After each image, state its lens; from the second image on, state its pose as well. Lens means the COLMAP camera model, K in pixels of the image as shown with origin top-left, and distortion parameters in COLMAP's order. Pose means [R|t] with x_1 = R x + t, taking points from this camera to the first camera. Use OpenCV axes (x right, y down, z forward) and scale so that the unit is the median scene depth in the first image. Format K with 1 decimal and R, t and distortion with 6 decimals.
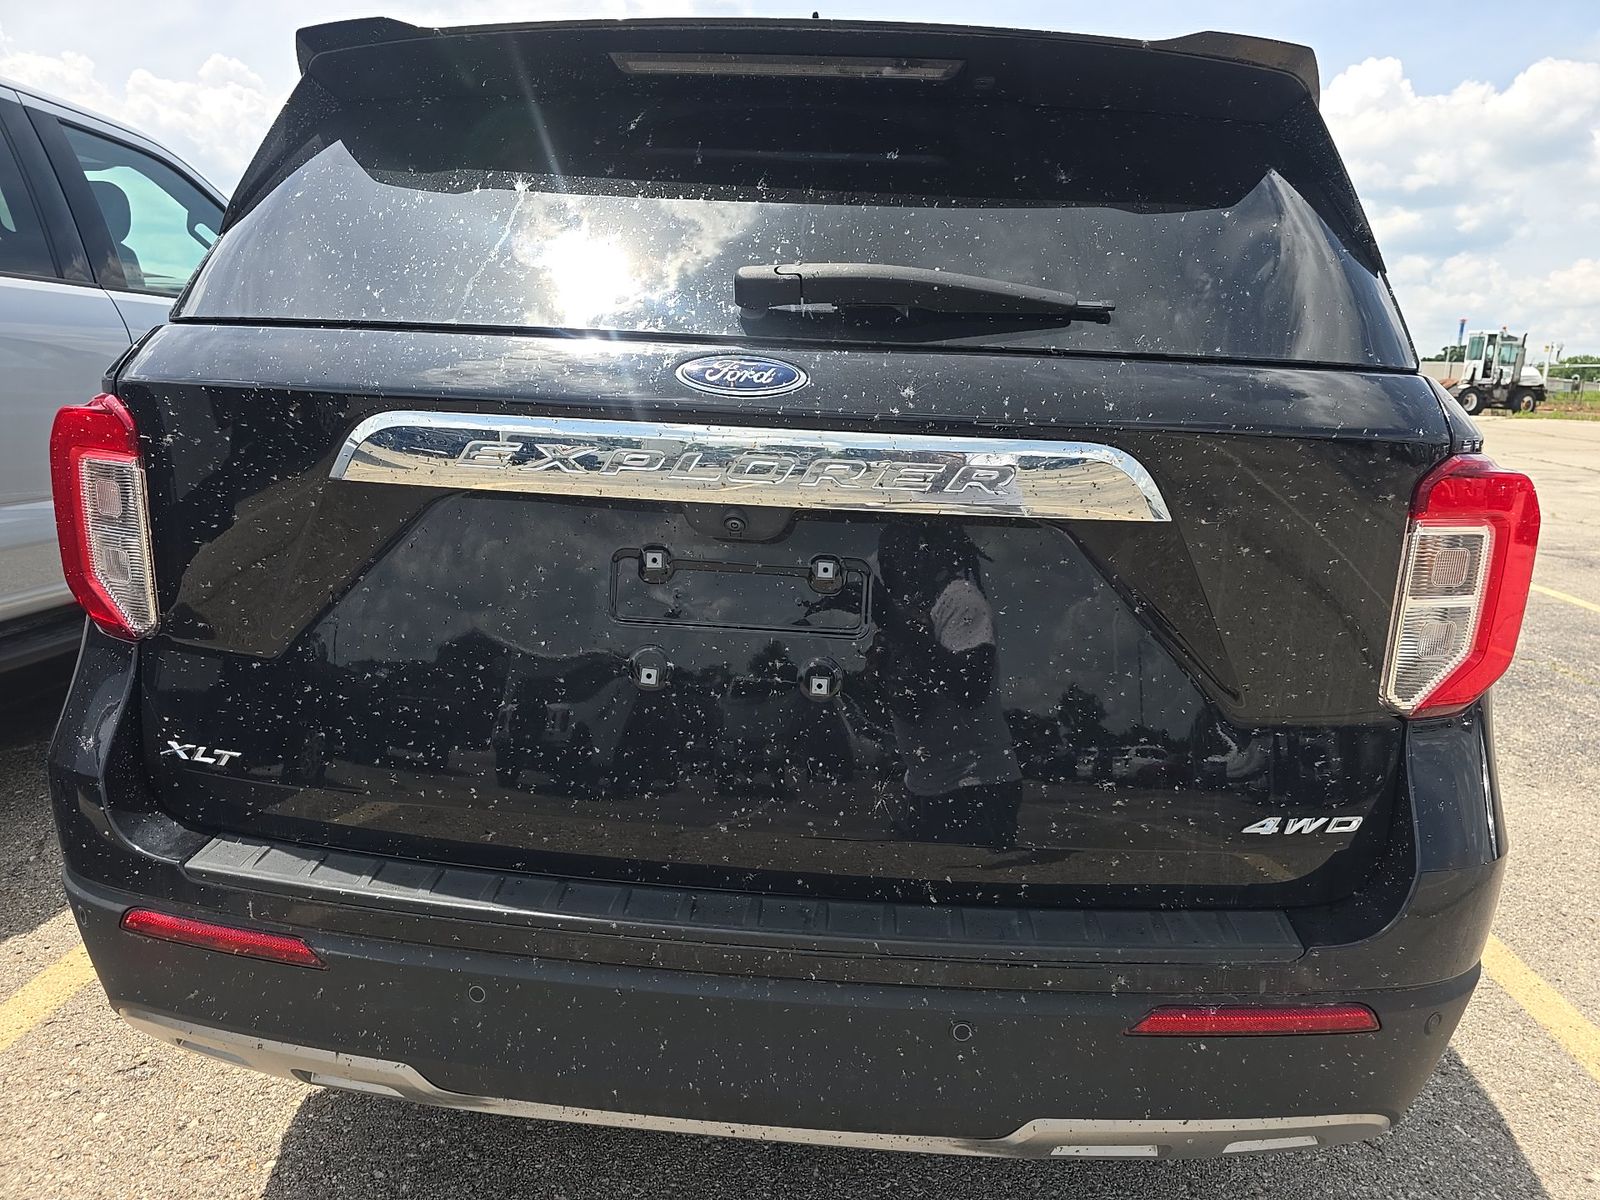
lens RADIAL K [[1134.1, 0, 811.7], [0, 1134.1, 604.3], [0, 0, 1]] dist [0.038556, -0.037796]
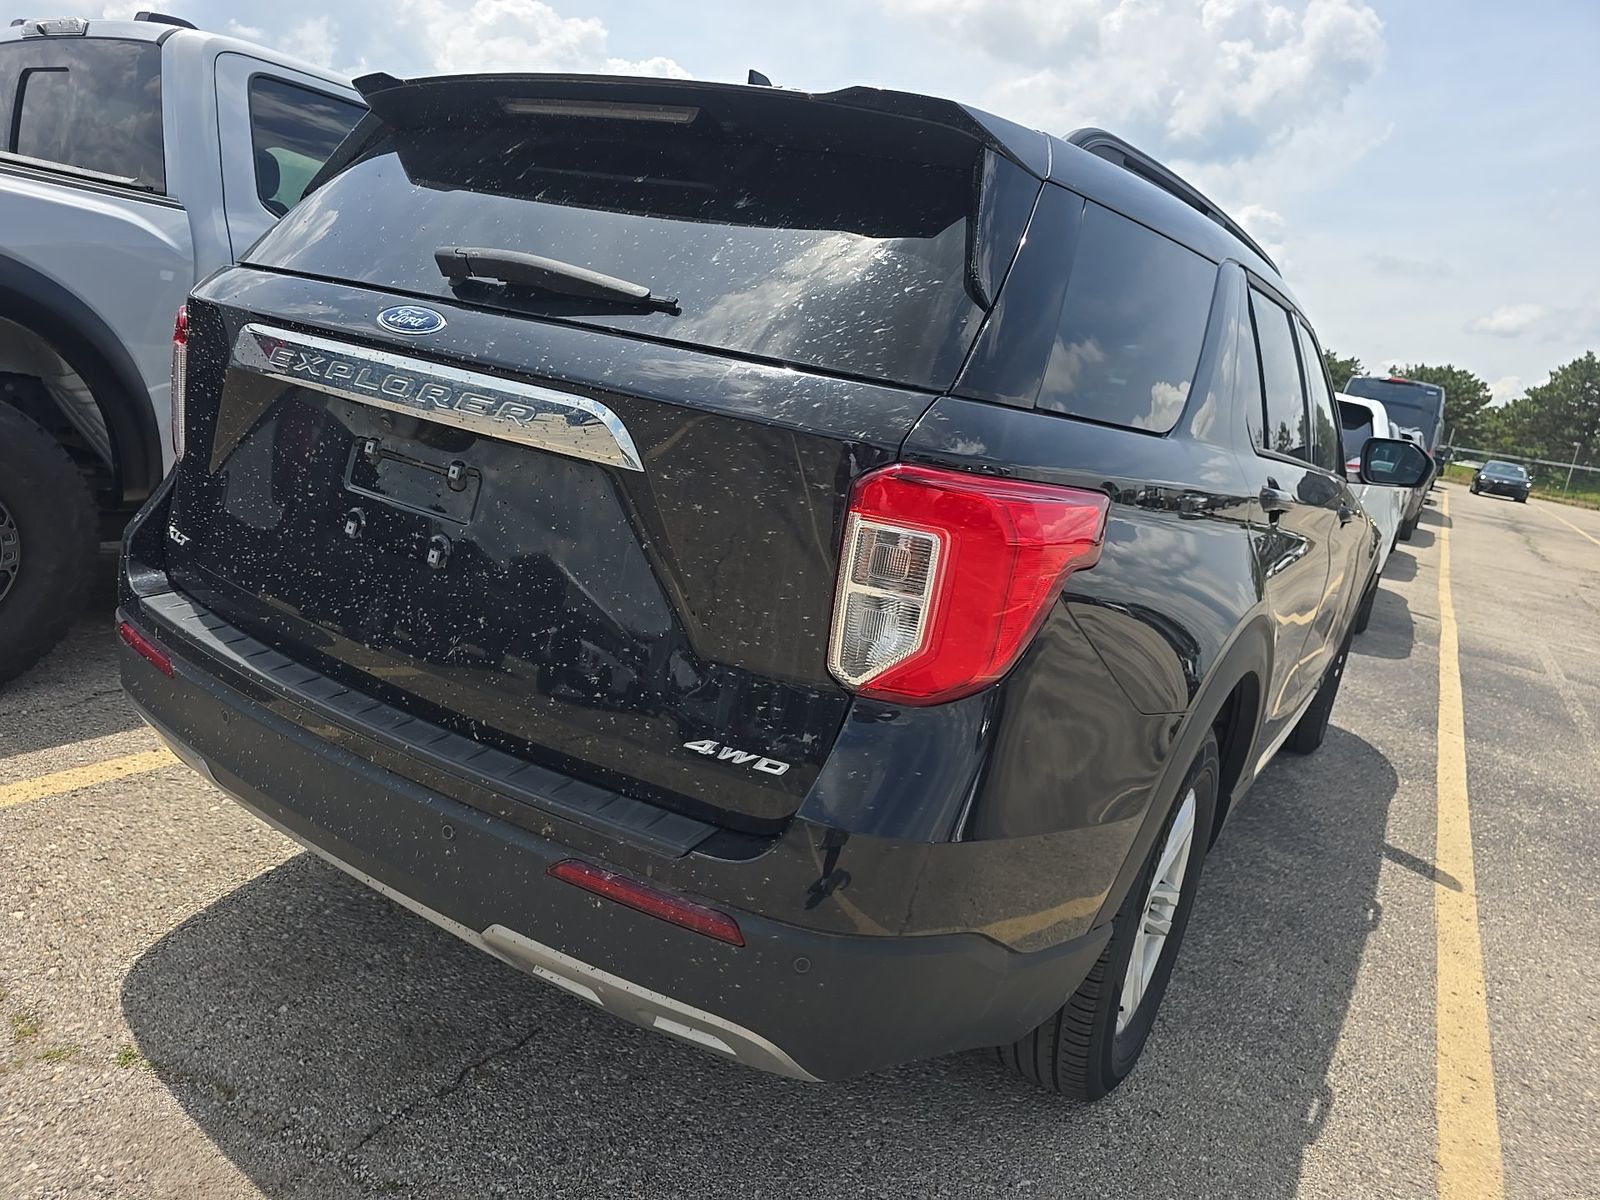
lens RADIAL K [[1134.1, 0, 811.7], [0, 1134.1, 604.3], [0, 0, 1]] dist [0.038556, -0.037796]
pose [[0.878758, 0.203581, -0.431669, 0.976719], [-0.222348, 0.974941, 0.007156, 0.017776], [0.422309, 0.089692, 0.902004, -0.024969]]
